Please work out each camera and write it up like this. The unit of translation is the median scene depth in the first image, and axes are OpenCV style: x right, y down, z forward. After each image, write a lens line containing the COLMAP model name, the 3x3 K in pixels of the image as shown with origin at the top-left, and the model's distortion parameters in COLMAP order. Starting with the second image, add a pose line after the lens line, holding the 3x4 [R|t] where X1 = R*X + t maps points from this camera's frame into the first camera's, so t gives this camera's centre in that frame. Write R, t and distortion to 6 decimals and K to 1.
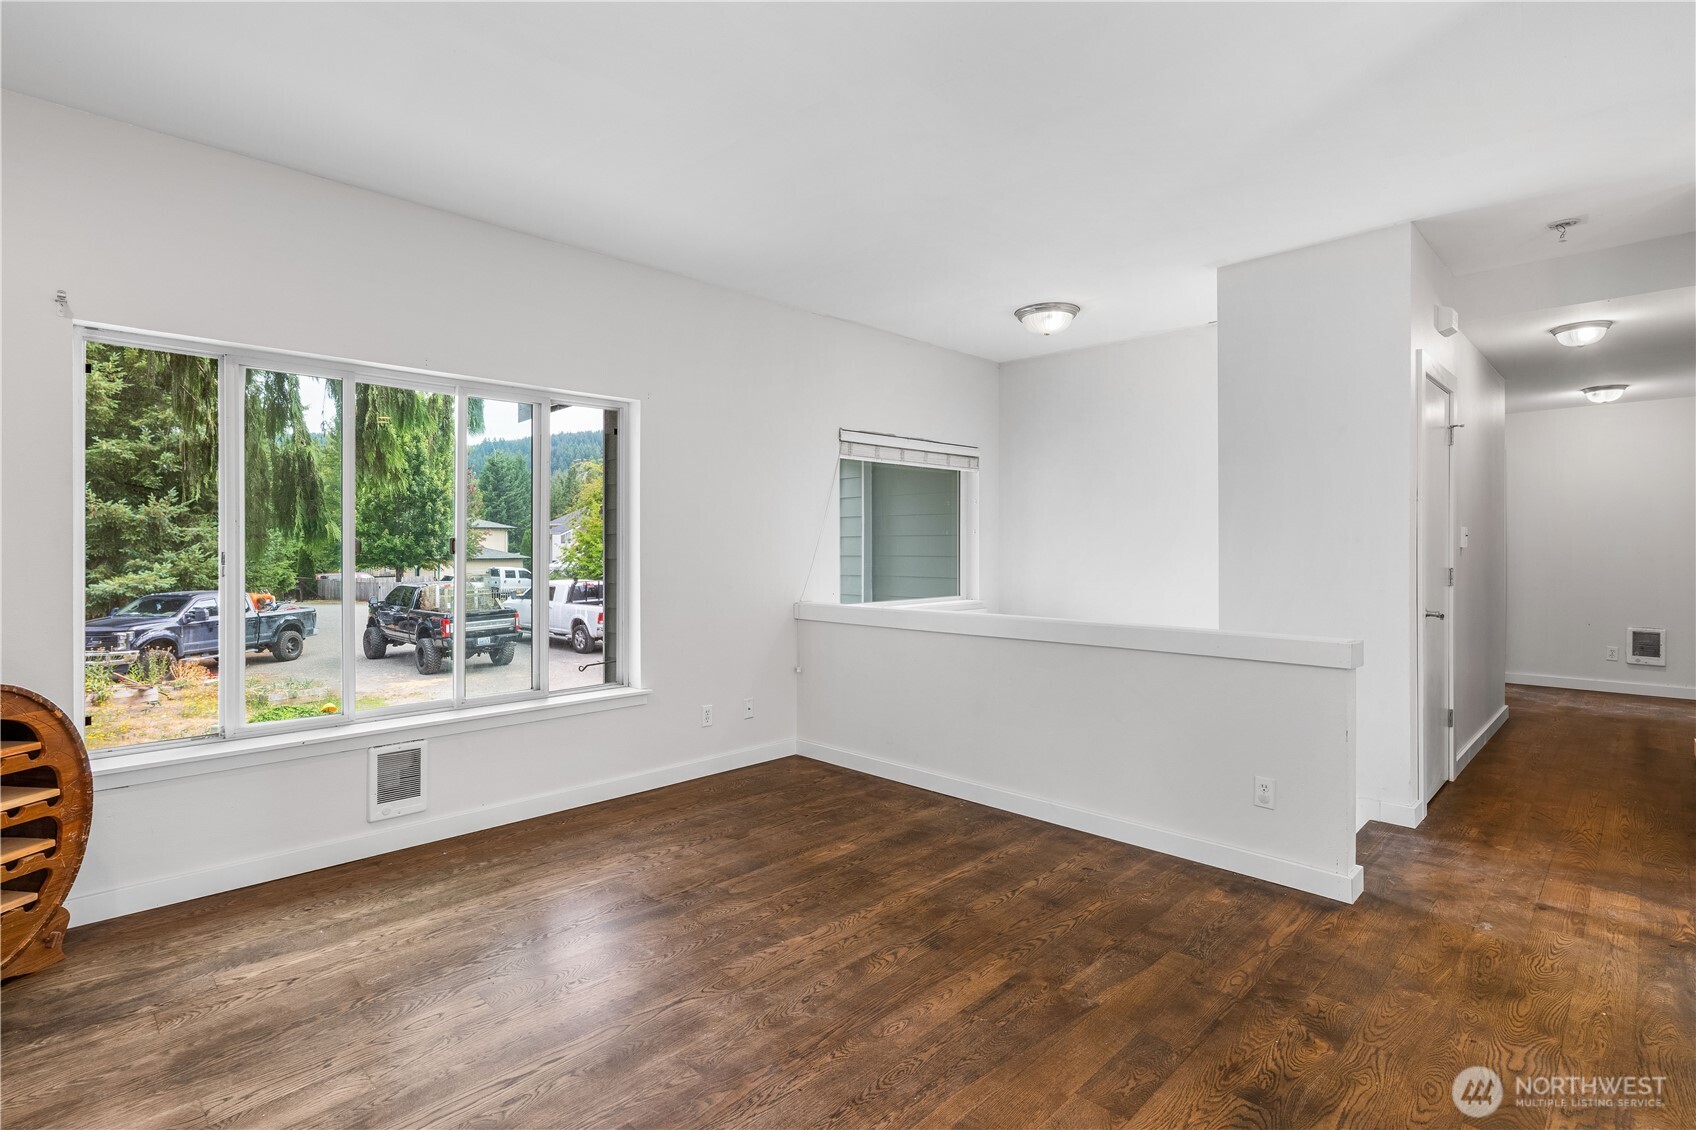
lens RADIAL K [[821.8, 0, 839.6], [0, 821.8, 553.9], [0, 0, 1]] dist [0.001552, 0.001580]
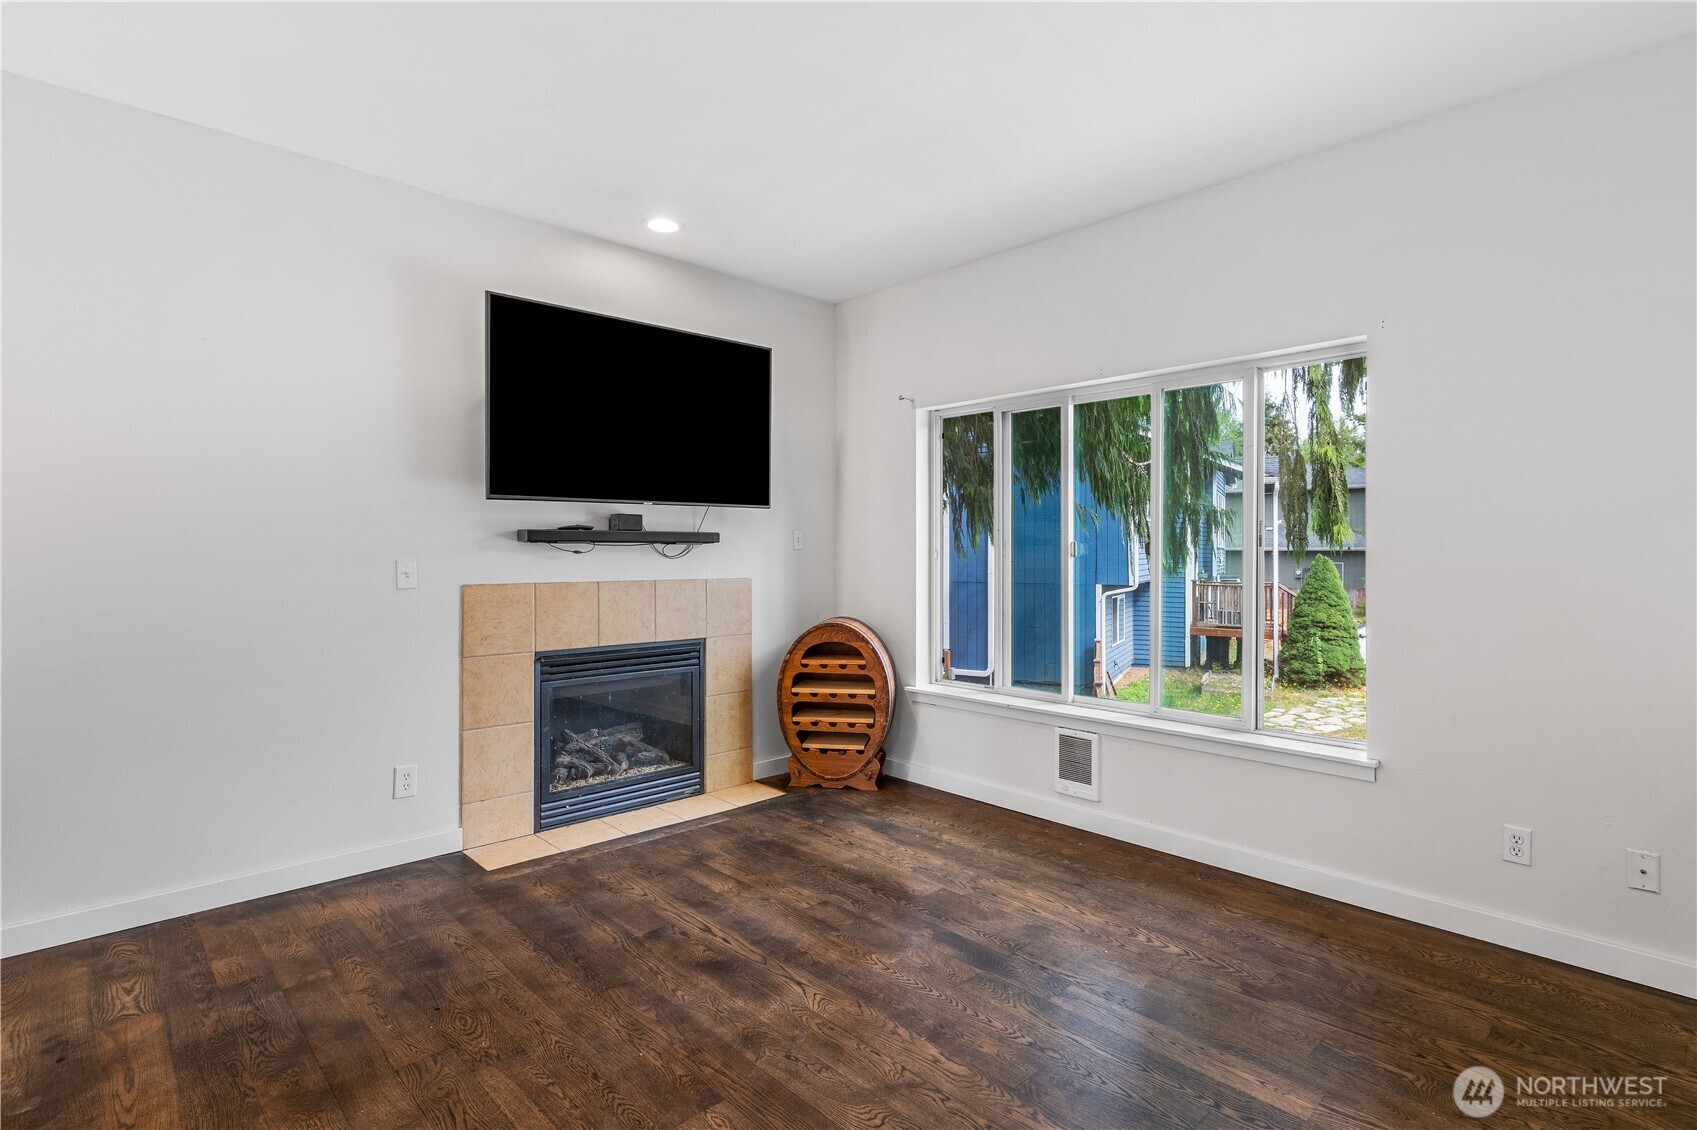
lens RADIAL K [[822.3, 0, 832.7], [0, 822.3, 557.1], [0, 0, 1]] dist [0.001552, 0.001580]
pose [[-0.034473, 0.008628, -0.999368, 0.662577], [-0.008630, 0.999923, 0.008930, -0.006113], [0.999368, 0.008933, -0.034396, 0.842073]]
